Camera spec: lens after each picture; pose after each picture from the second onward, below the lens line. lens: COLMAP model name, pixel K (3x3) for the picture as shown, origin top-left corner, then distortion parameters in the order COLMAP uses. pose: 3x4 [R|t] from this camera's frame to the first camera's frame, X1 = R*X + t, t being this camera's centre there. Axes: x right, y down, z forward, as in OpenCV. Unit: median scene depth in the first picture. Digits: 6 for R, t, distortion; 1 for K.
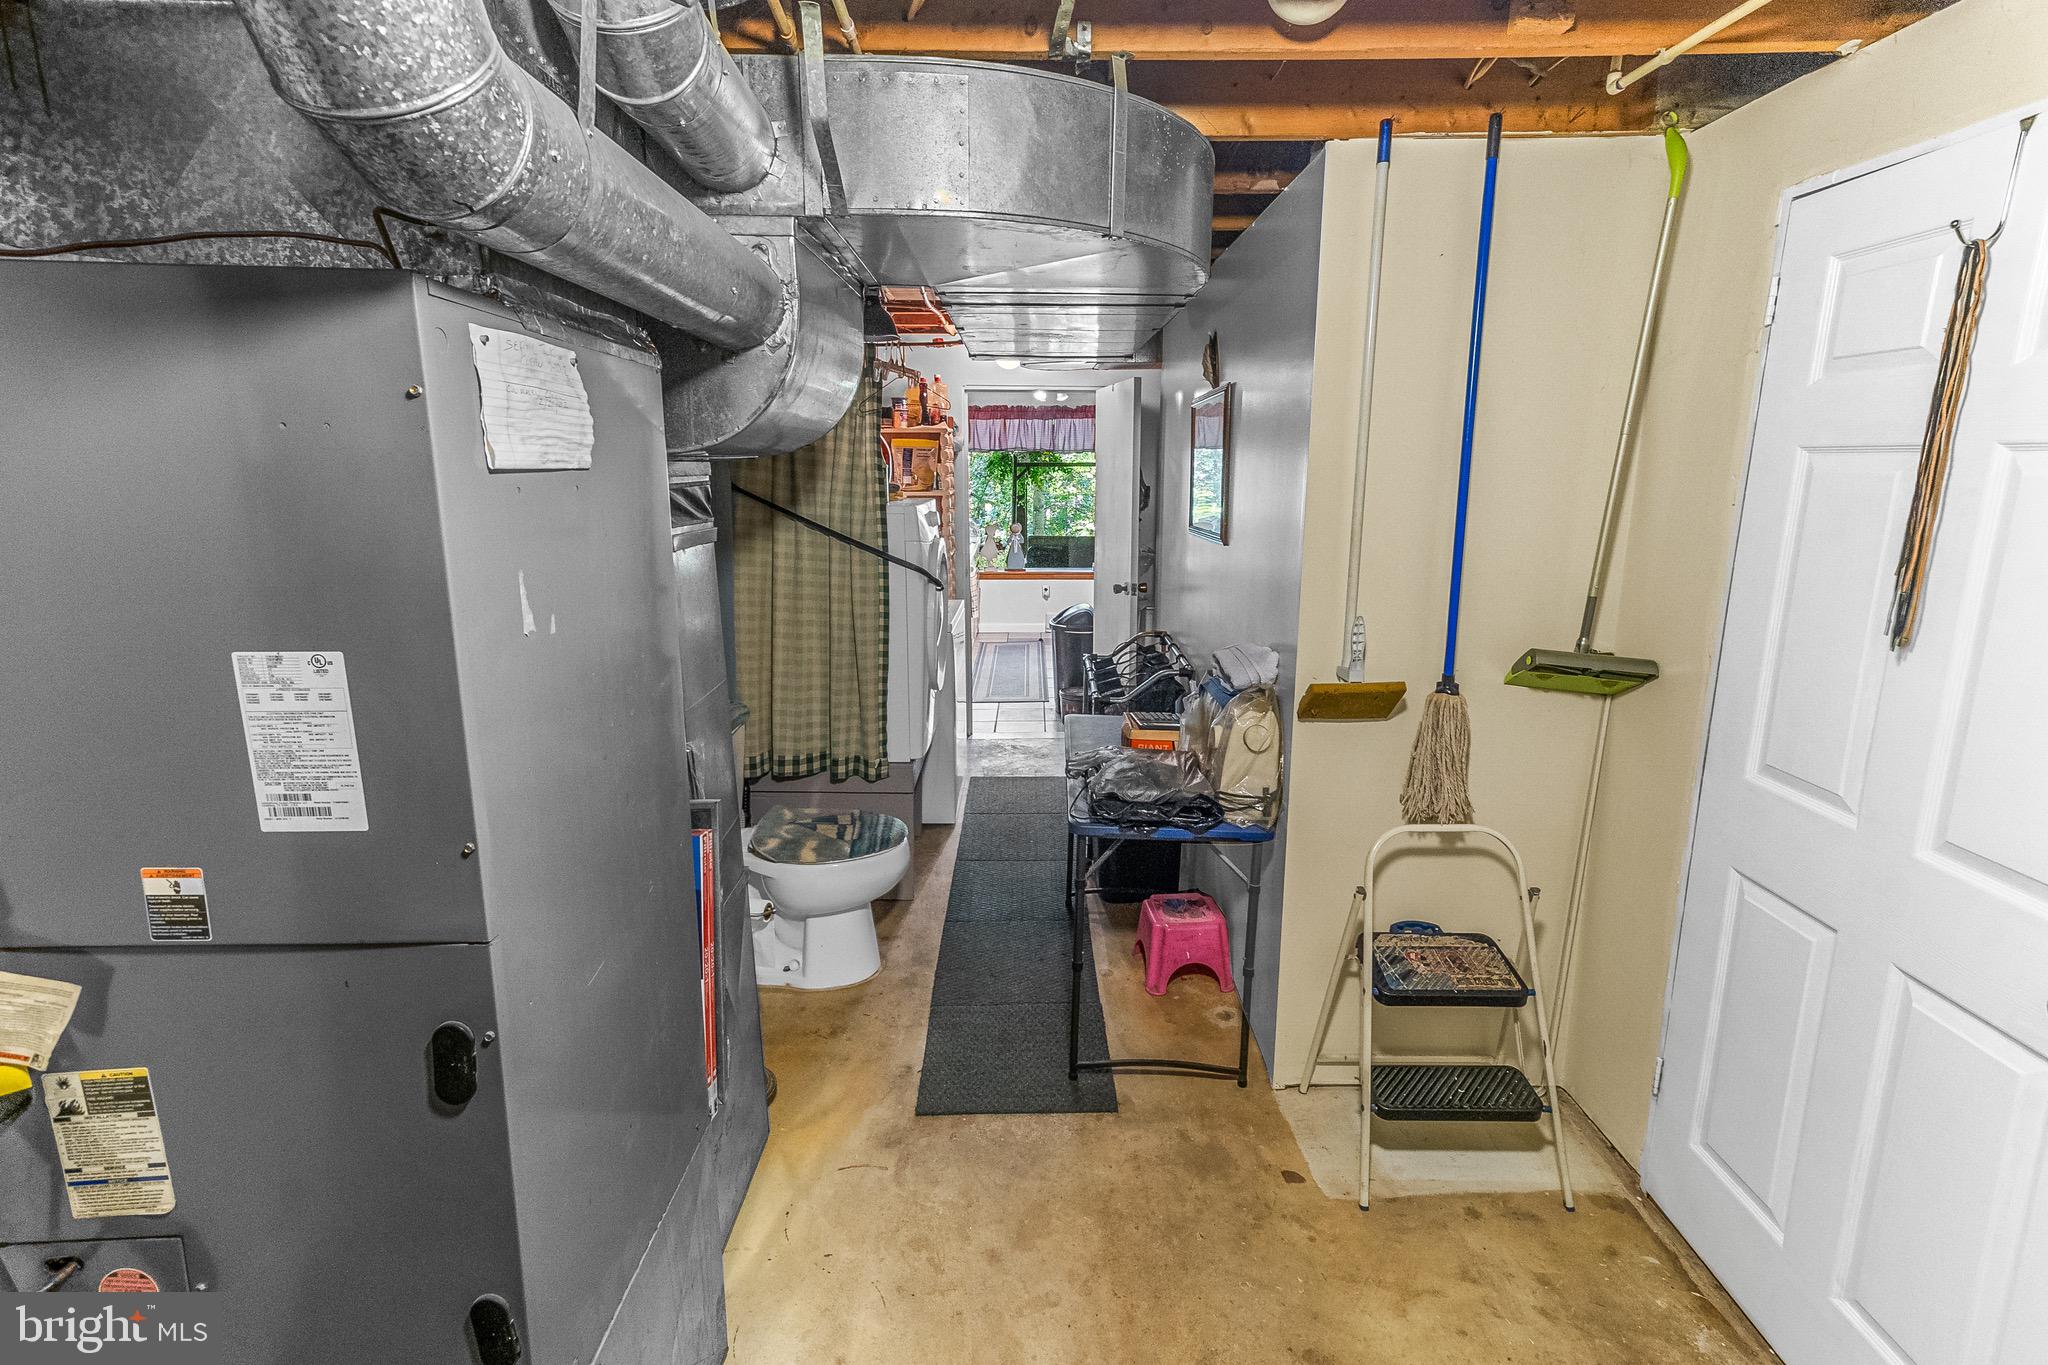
lens RADIAL K [[955.1, 0, 1033.8], [0, 955.1, 647.4], [0, 0, 1]] dist [0.025013, -0.000196]
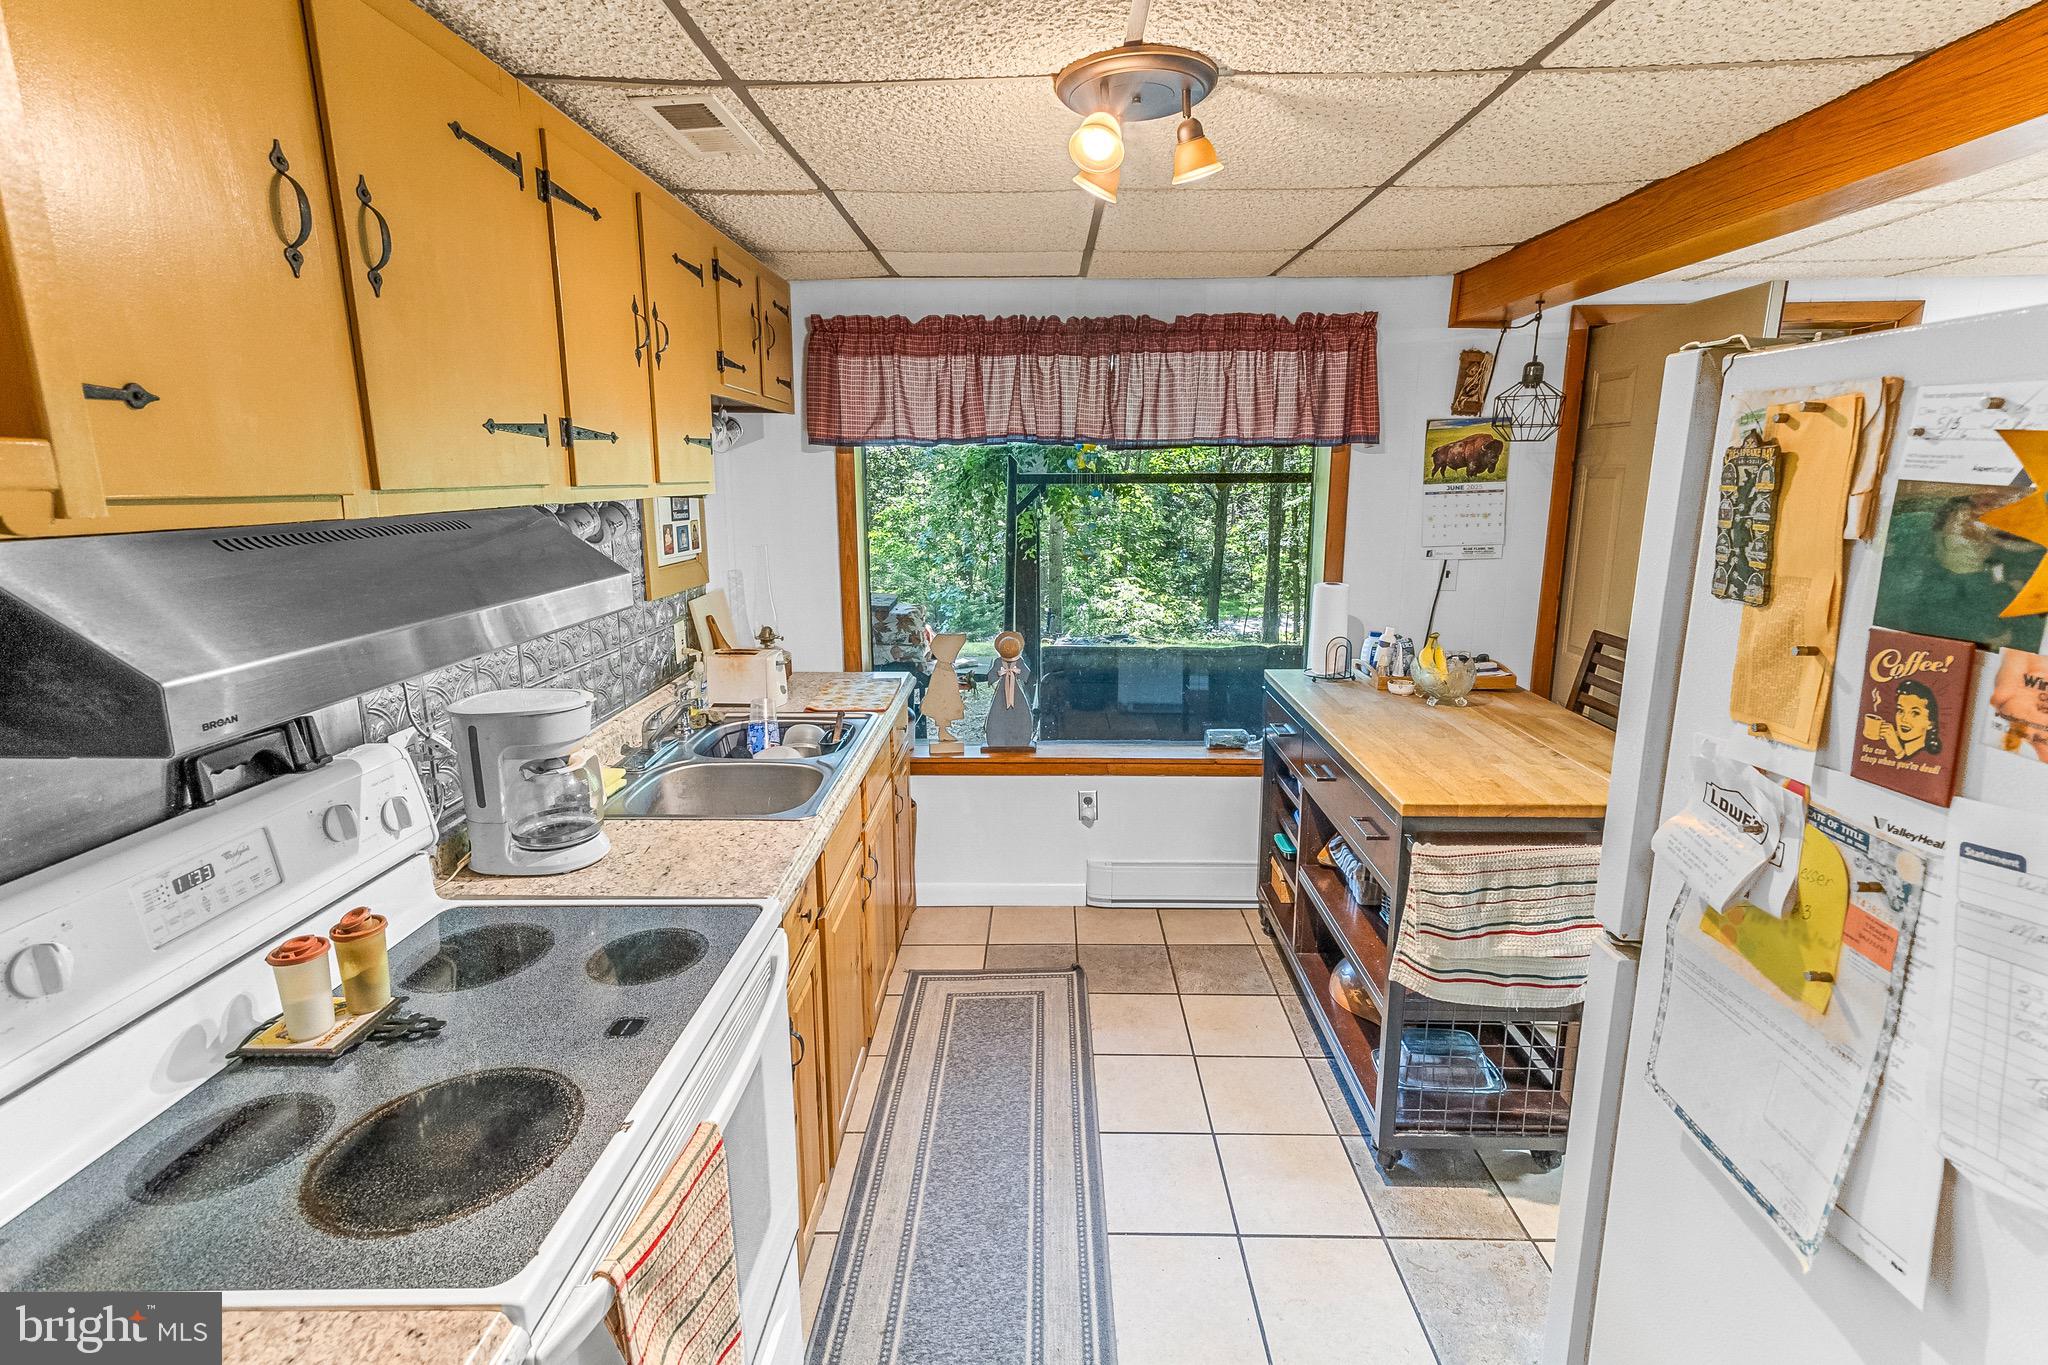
lens RADIAL K [[955.1, 0, 1033.8], [0, 955.1, 647.4], [0, 0, 1]] dist [0.025013, -0.000196]
pose [[0.999653, 0.001253, -0.026317, 0.000504], [-0.001006, 0.999955, 0.009419, -0.125803], [0.026328, -0.009390, 0.999609, 0.610813]]
